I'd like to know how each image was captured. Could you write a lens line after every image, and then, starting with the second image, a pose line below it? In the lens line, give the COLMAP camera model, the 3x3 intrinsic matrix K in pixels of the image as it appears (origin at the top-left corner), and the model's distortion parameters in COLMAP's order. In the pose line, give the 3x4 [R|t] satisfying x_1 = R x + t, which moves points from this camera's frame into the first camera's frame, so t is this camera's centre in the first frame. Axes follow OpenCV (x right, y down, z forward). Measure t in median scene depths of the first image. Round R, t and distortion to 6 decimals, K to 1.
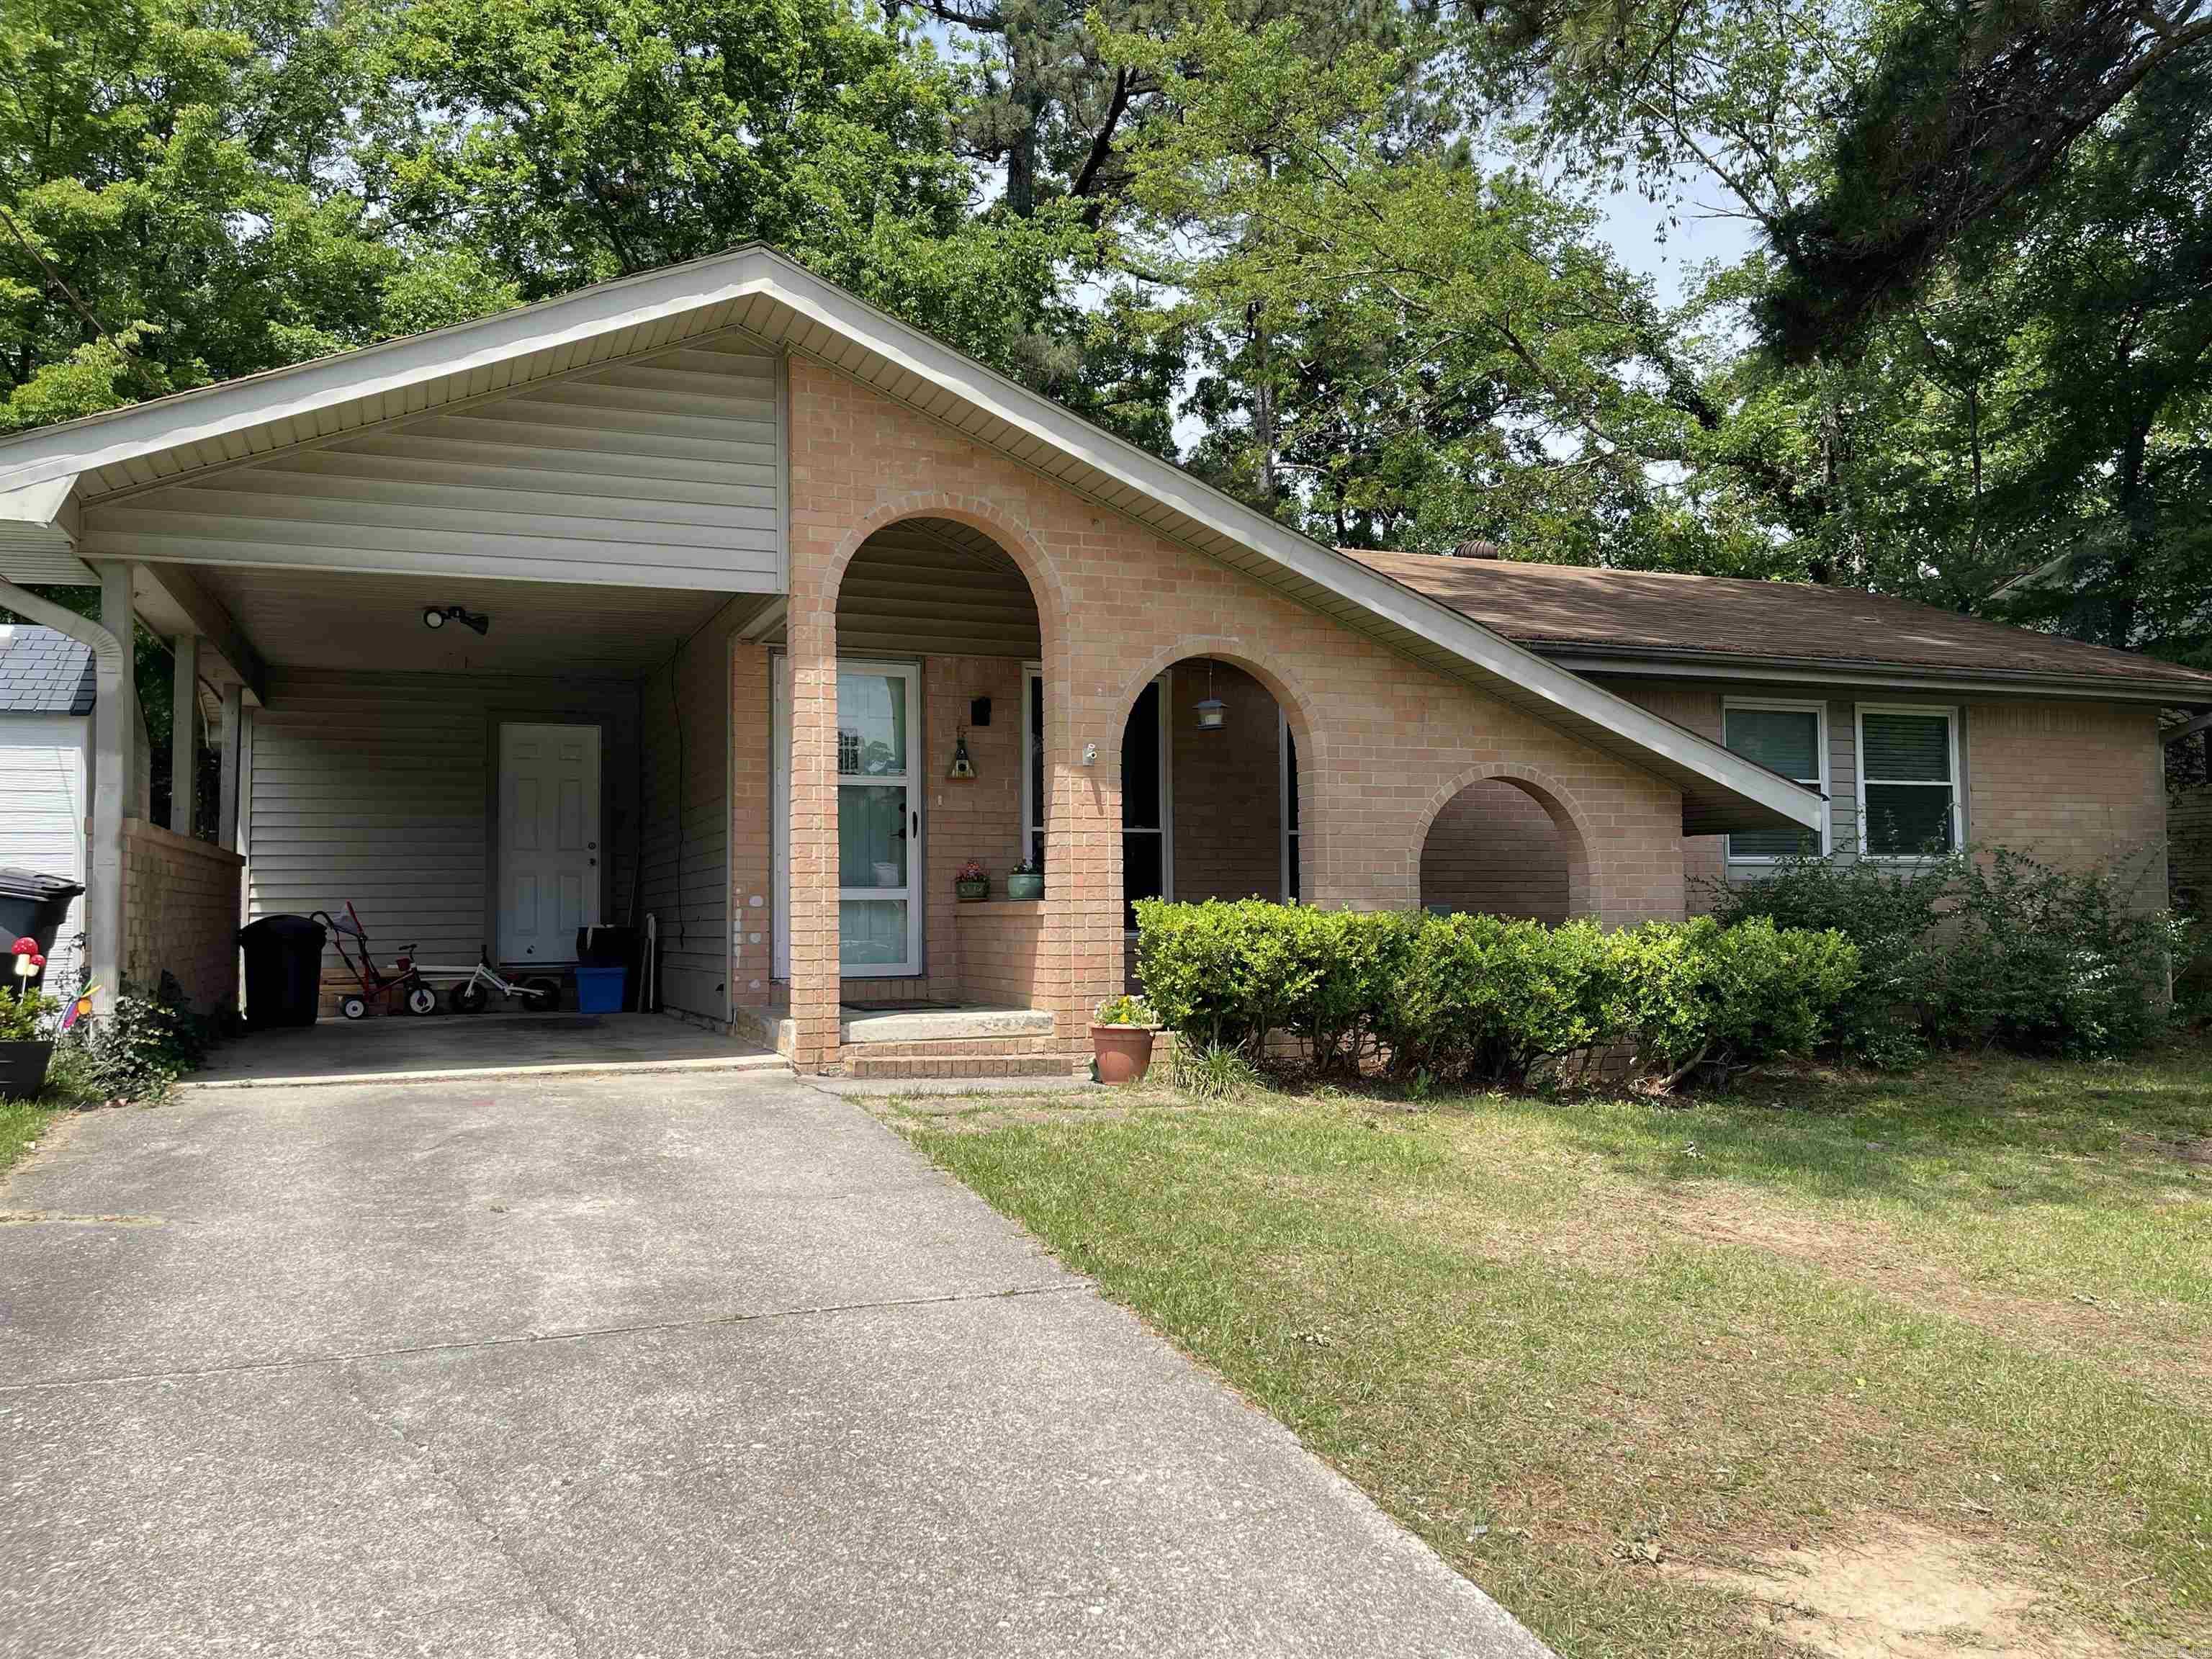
lens RADIAL K [[1719.7, 0, 1106.0], [0, 1719.7, 829.5], [0, 0, 1]] dist [0.062325, 0.003859]
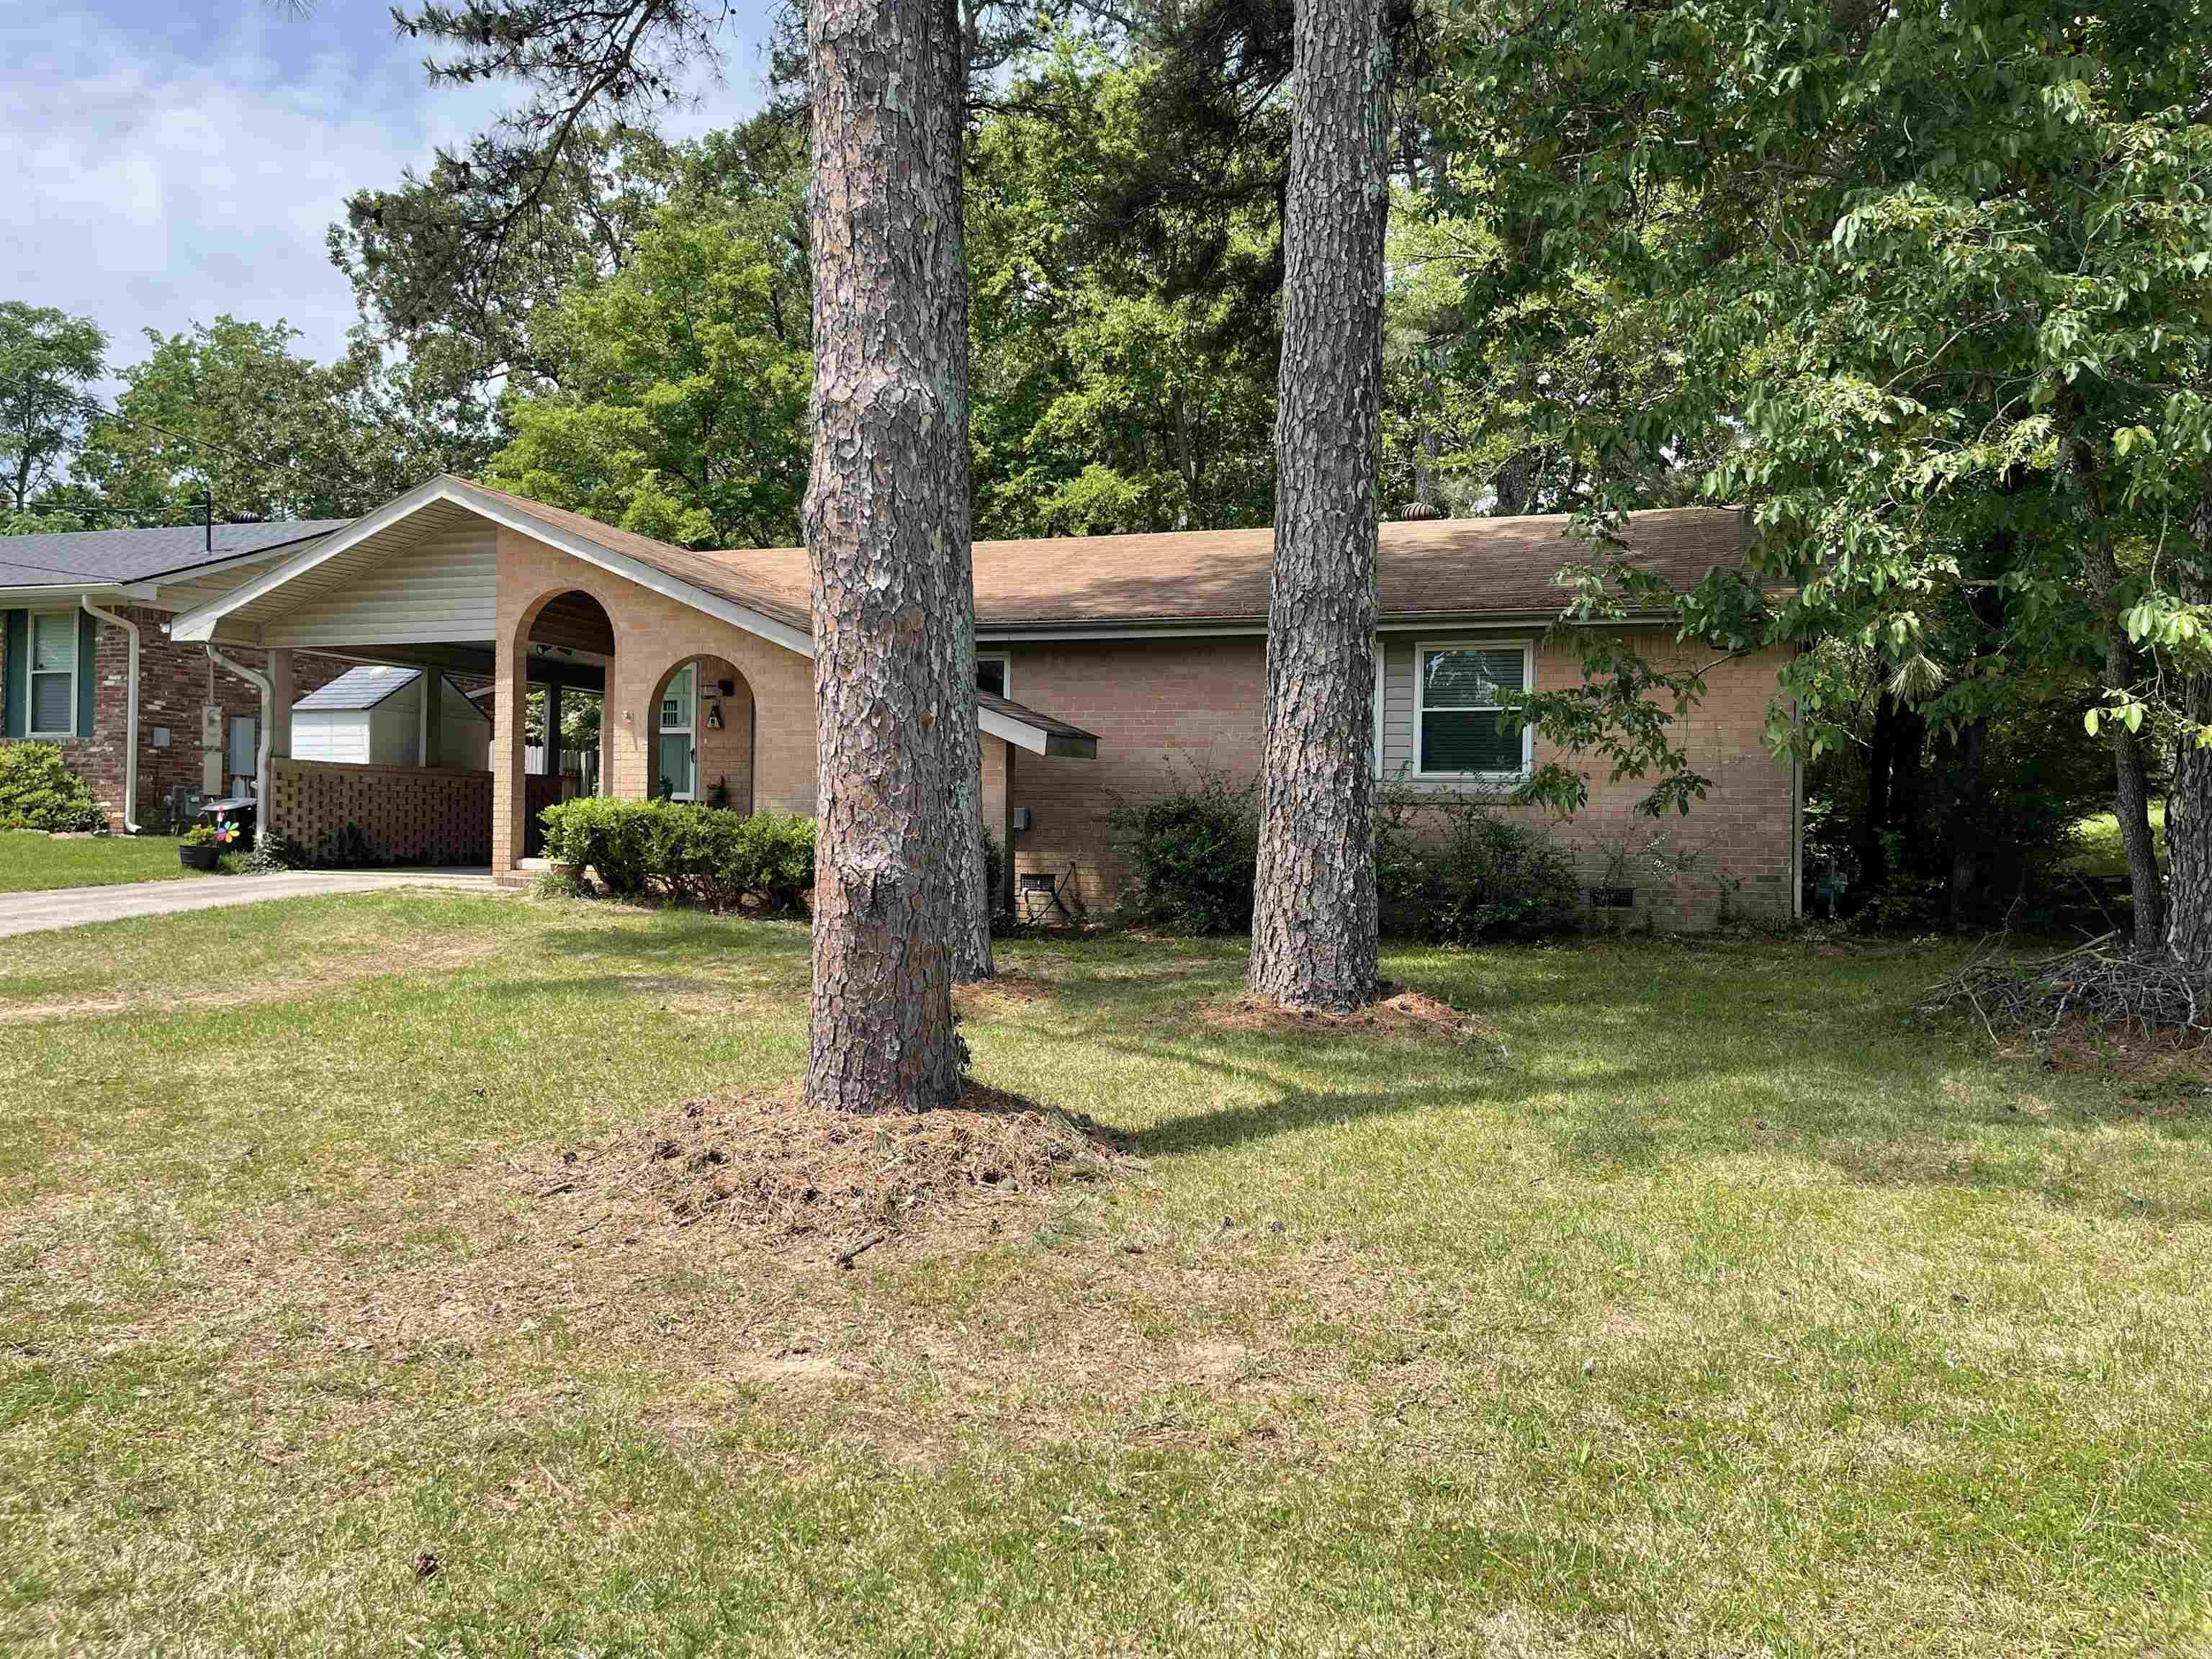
lens RADIAL K [[1719.7, 0, 1106.0], [0, 1719.7, 829.5], [0, 0, 1]] dist [0.062325, 0.003859]
pose [[0.781507, 0.016558, -0.623676, 1.505419], [0.010636, 0.999149, 0.039854, 0.007373], [0.623805, -0.037780, 0.780666, -0.115880]]
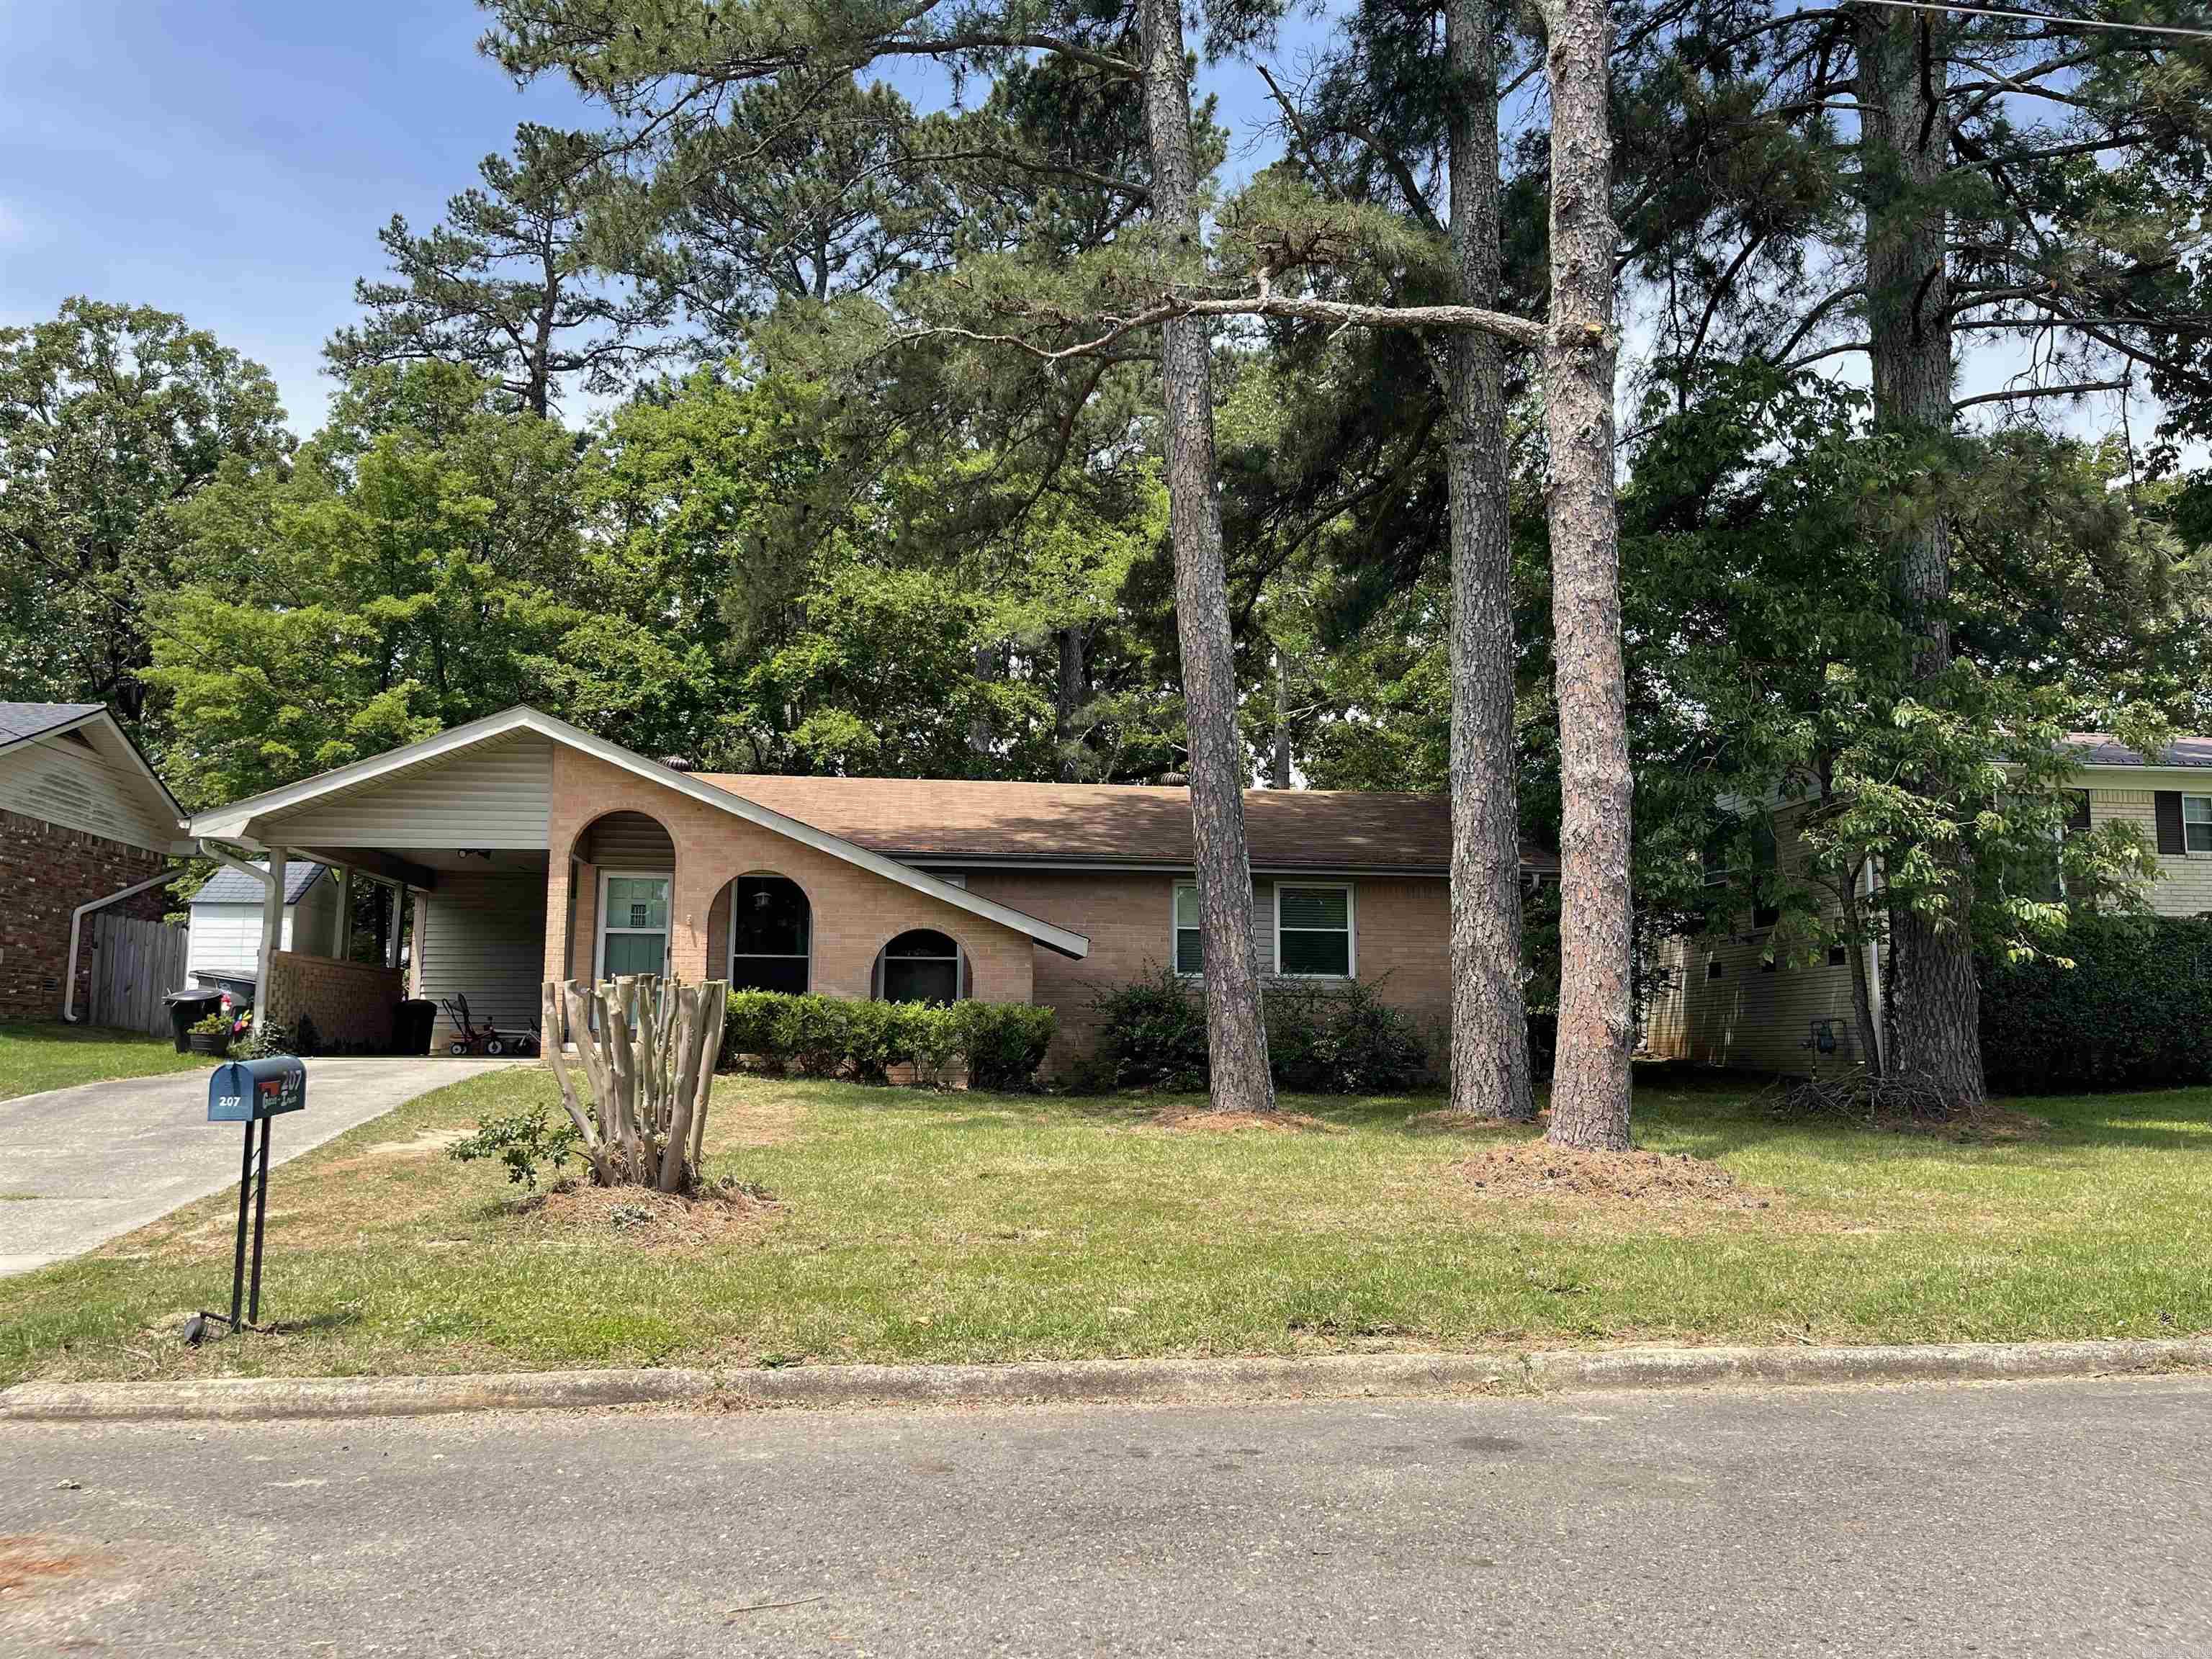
lens RADIAL K [[1666.1, 0, 1106.0], [0, 1666.1, 829.5], [0, 0, 1]] dist [0.049857, 0.000118]
pose [[0.974312, -0.012899, -0.224835, 0.954511], [-0.005085, 0.996844, -0.079227, 0.006973], [0.225147, 0.078335, 0.971171, -0.907773]]
